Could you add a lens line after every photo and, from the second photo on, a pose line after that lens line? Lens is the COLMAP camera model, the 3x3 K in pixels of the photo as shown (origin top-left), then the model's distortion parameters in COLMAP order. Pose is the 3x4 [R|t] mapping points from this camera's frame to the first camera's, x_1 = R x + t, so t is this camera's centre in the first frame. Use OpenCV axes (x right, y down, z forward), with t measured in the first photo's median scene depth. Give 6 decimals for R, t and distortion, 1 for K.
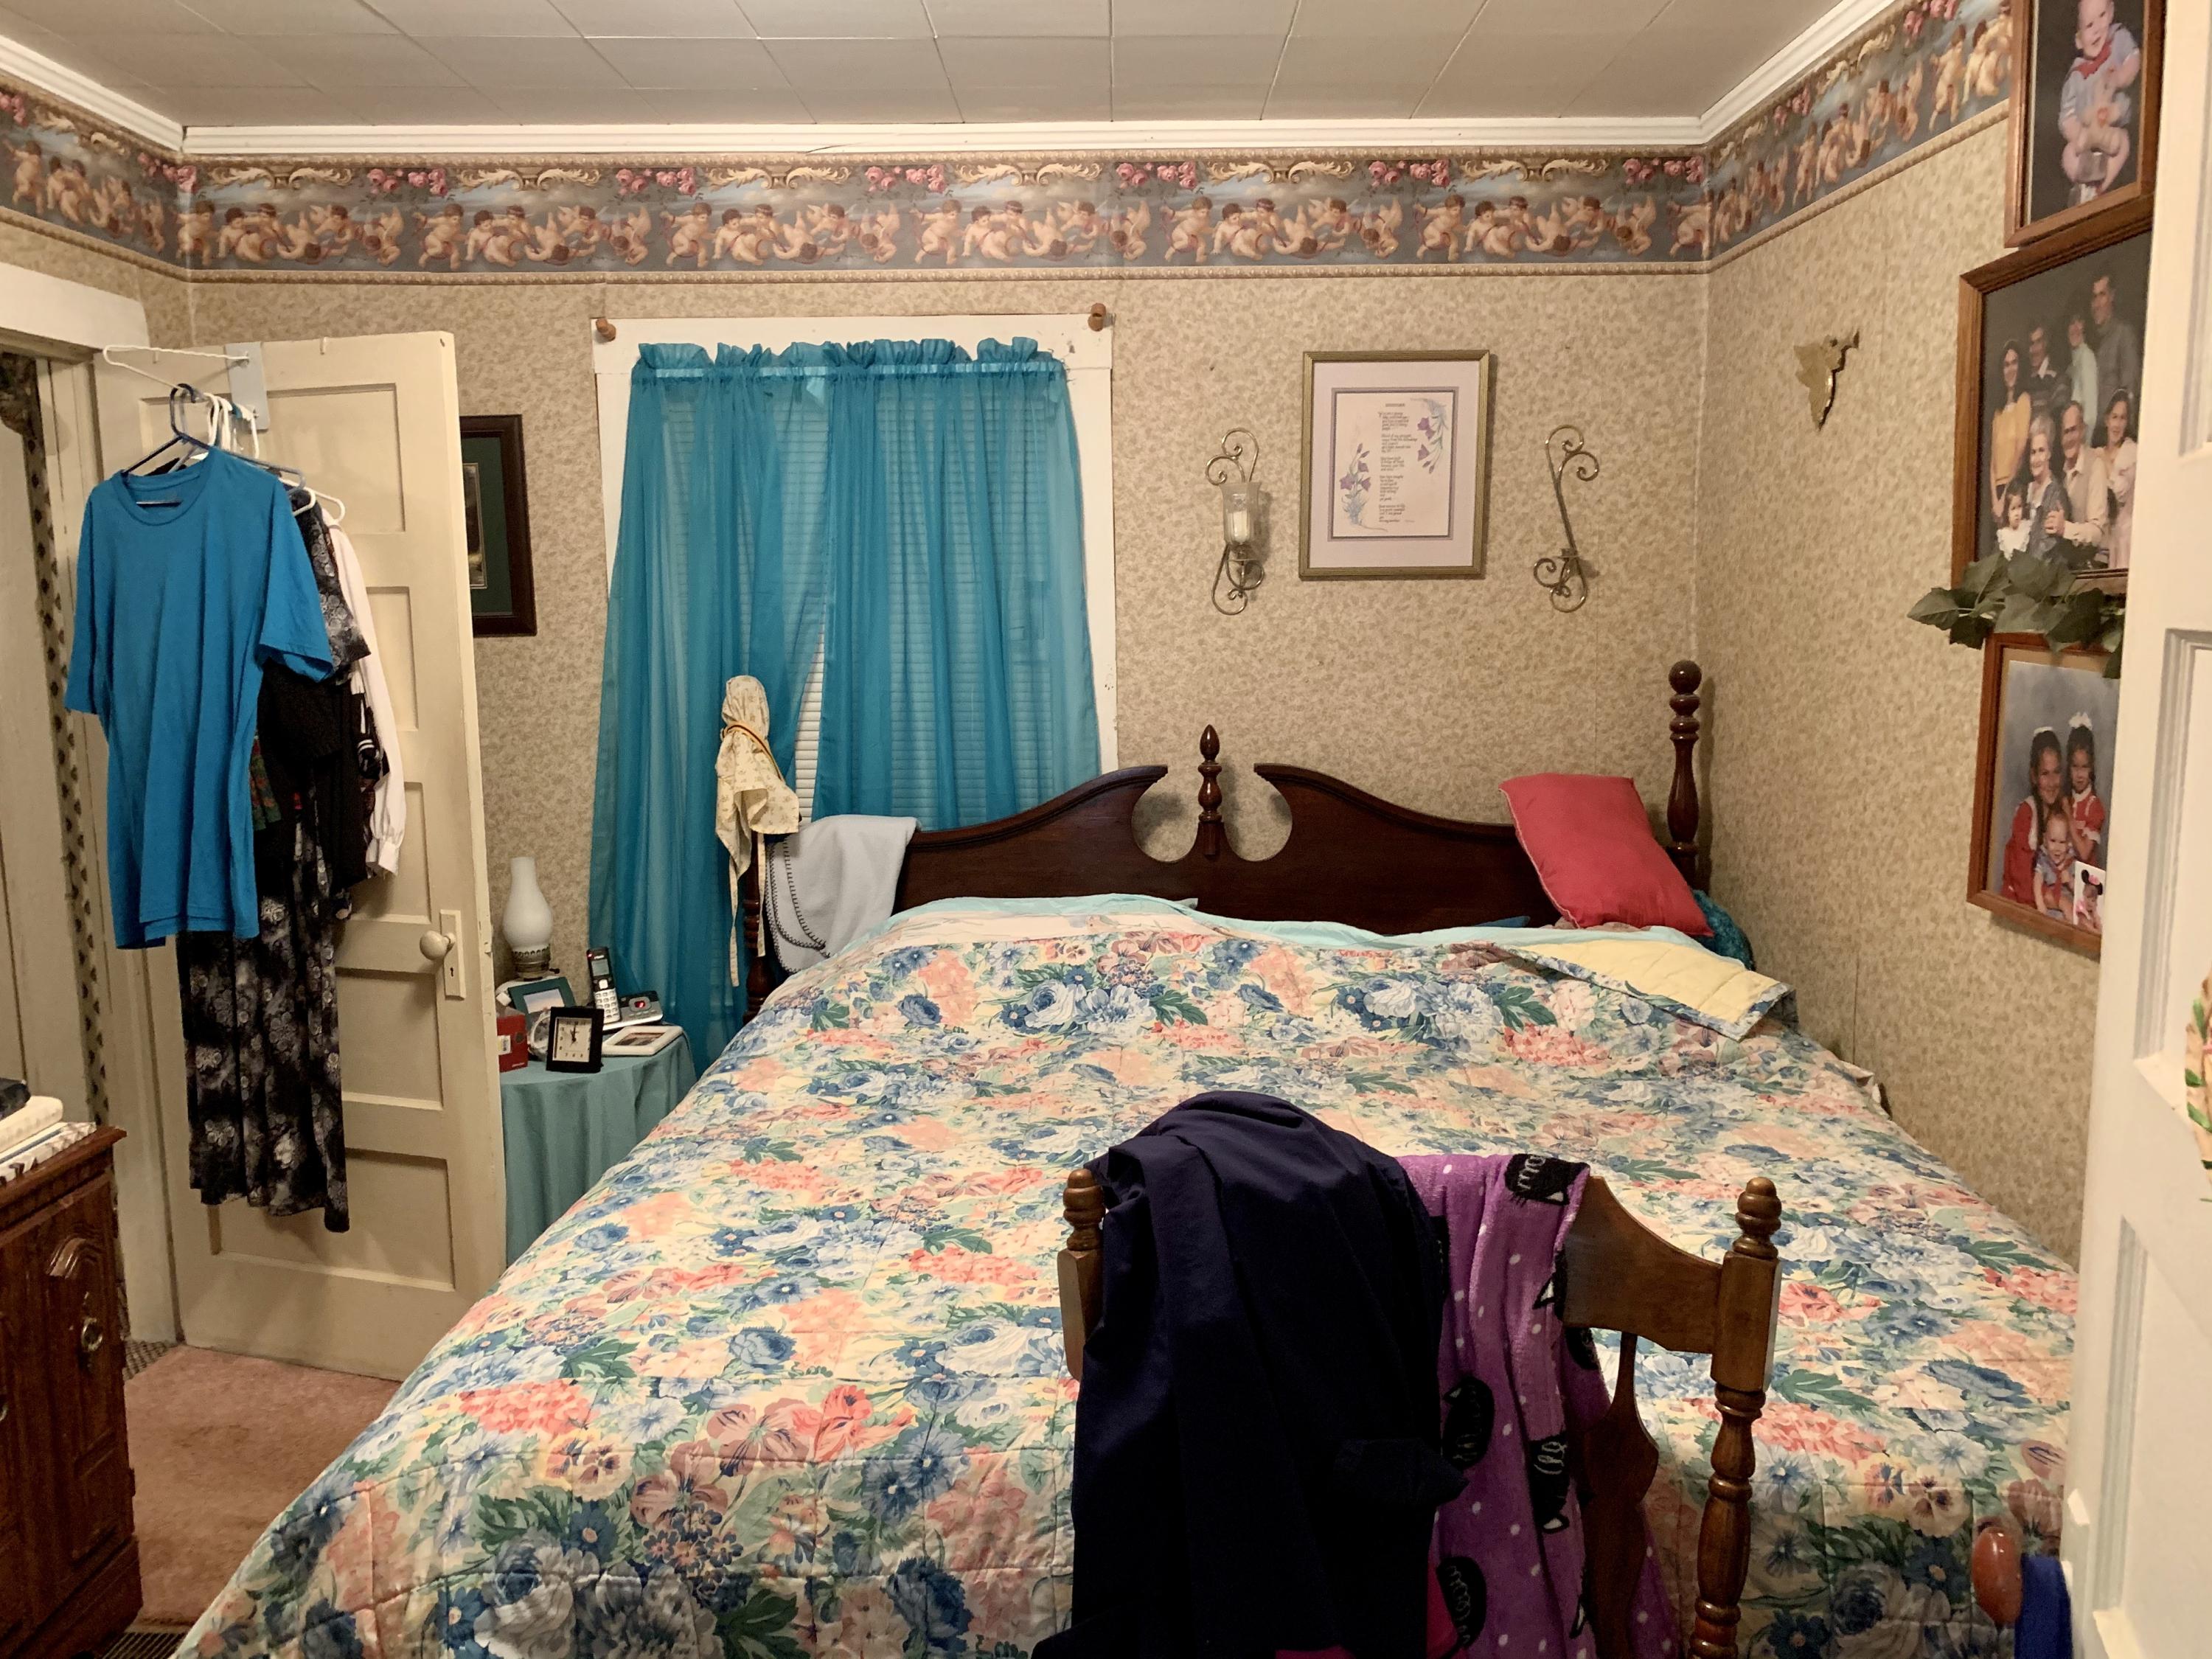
lens RADIAL K [[1724.3, 0, 1106.0], [0, 1724.3, 829.5], [0, 0, 1]] dist [0.019793, -0.009564]
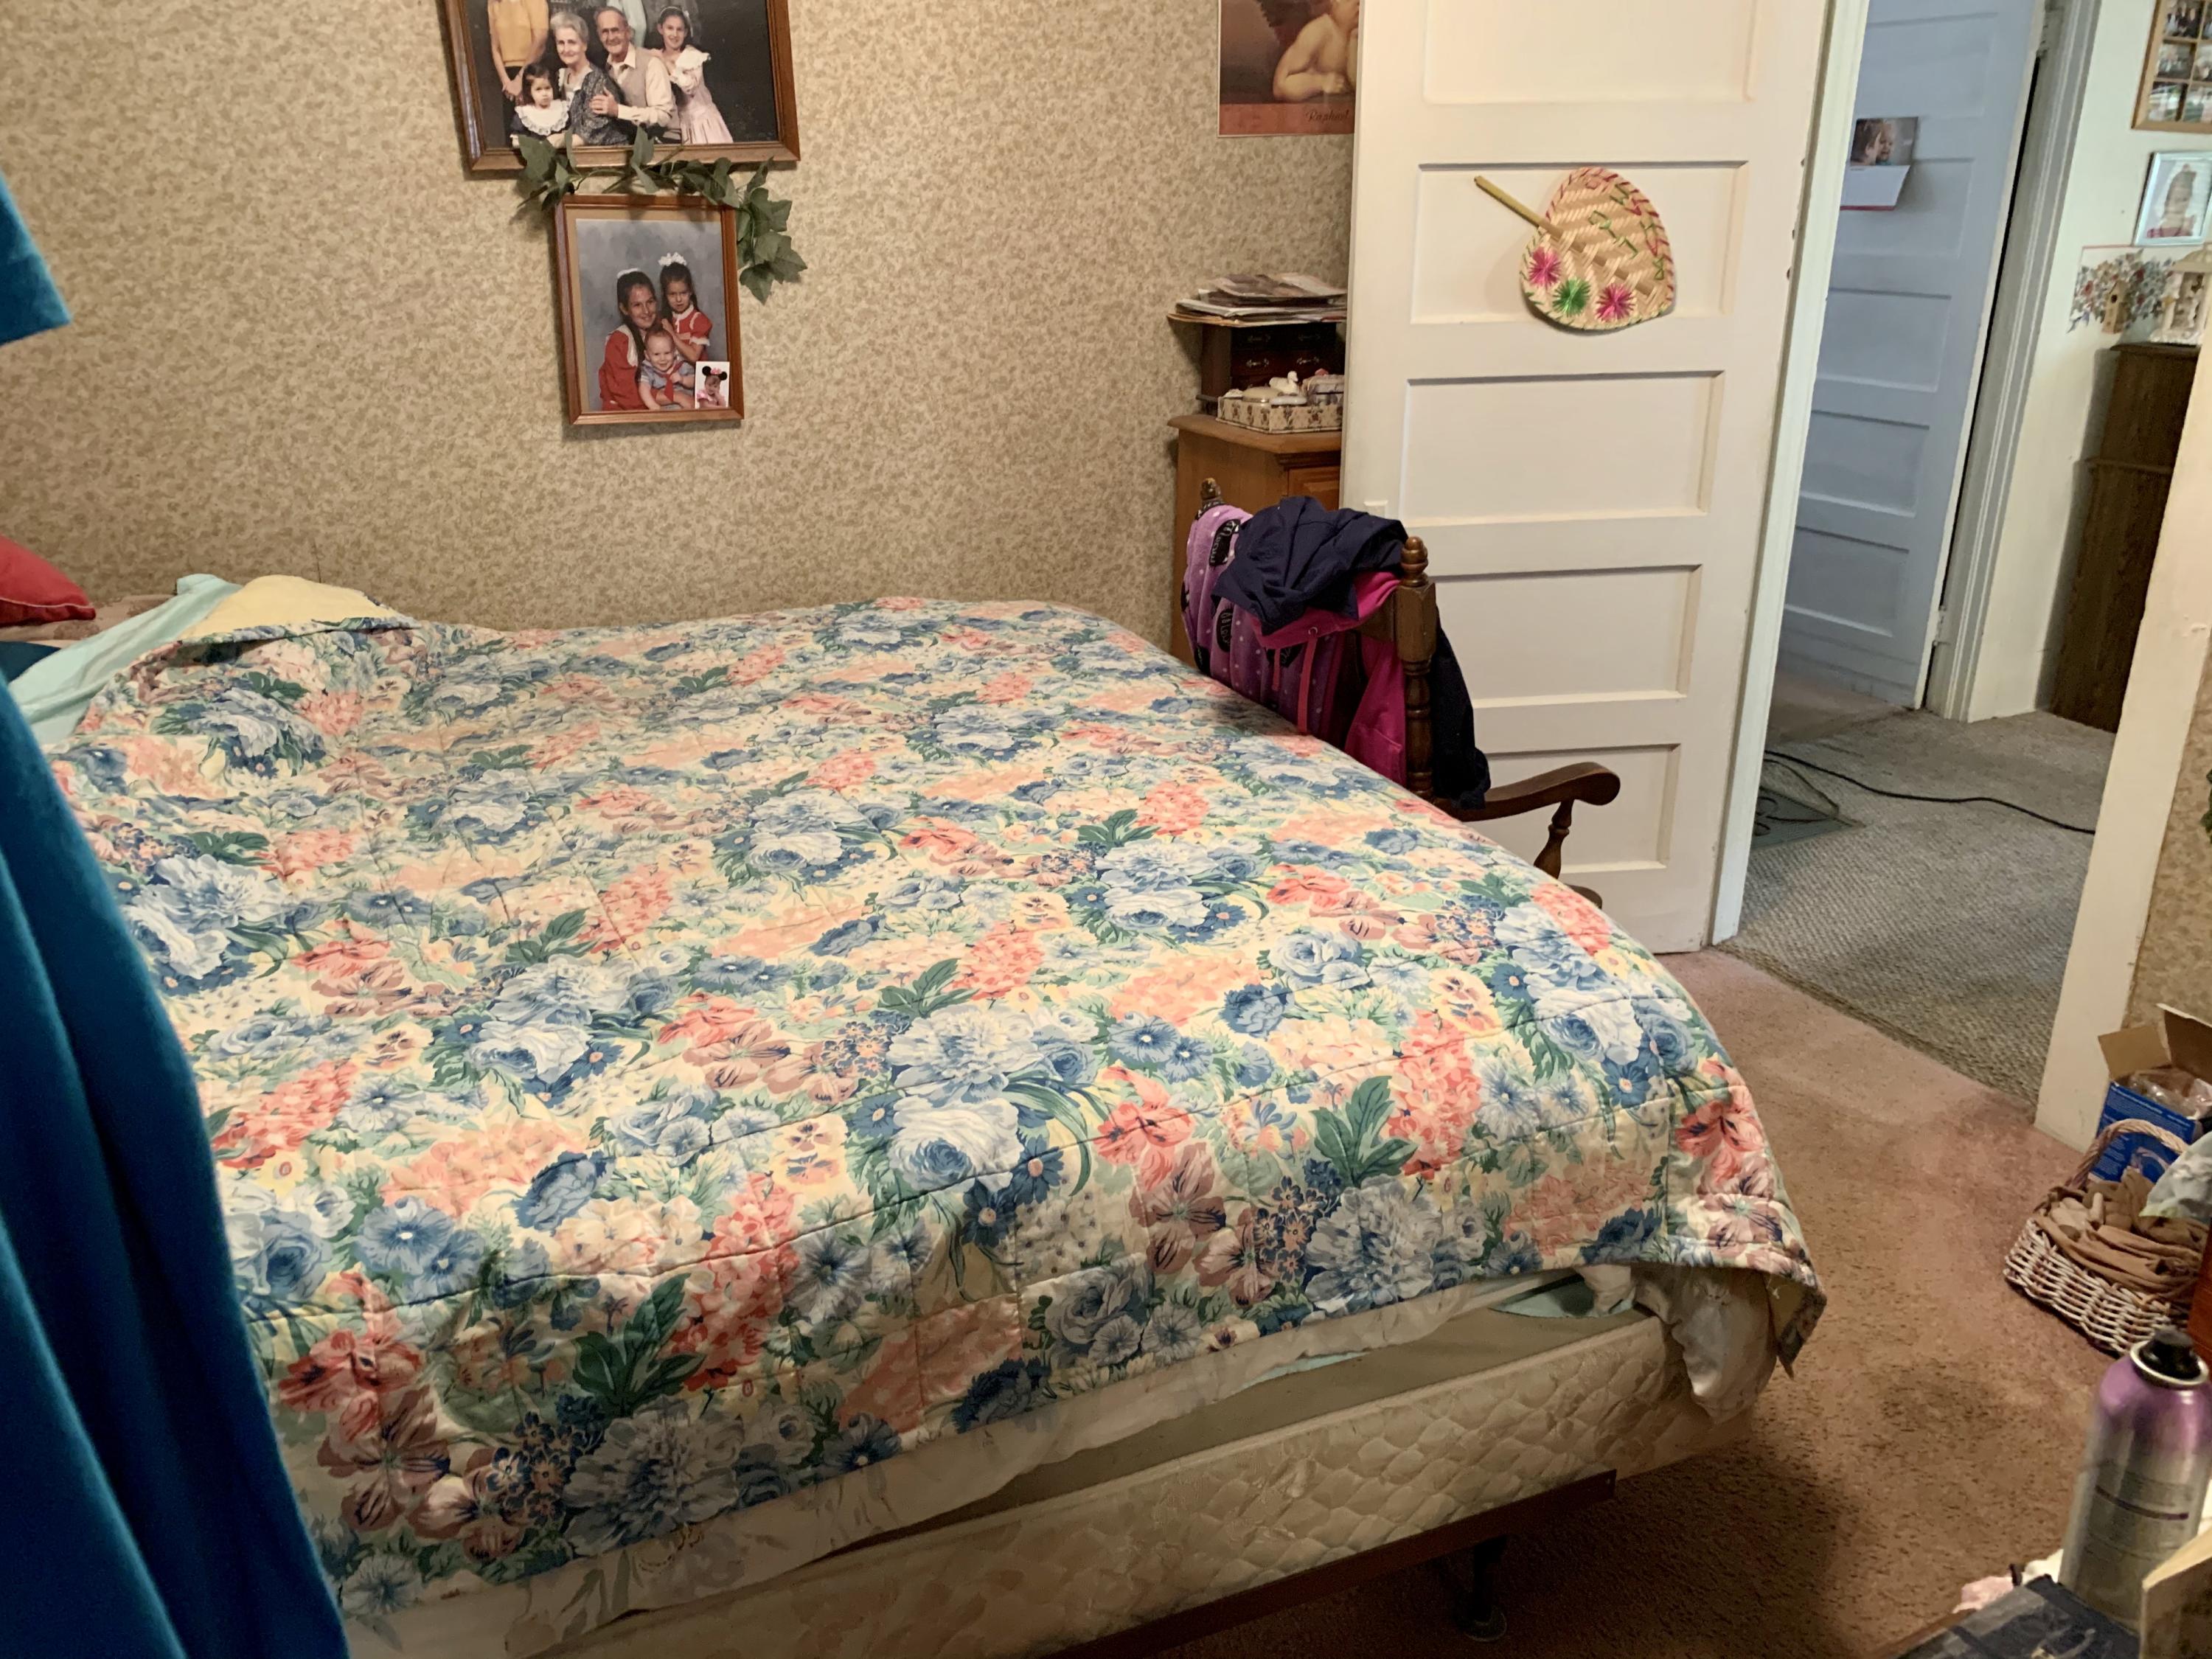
lens RADIAL K [[1724.3, 0, 1106.0], [0, 1724.3, 829.5], [0, 0, 1]] dist [0.019793, -0.009564]
pose [[-0.448959, -0.315802, 0.835886, -0.888113], [0.131934, 0.901782, 0.411561, -0.172610], [-0.883759, 0.295056, -0.363198, 1.305613]]
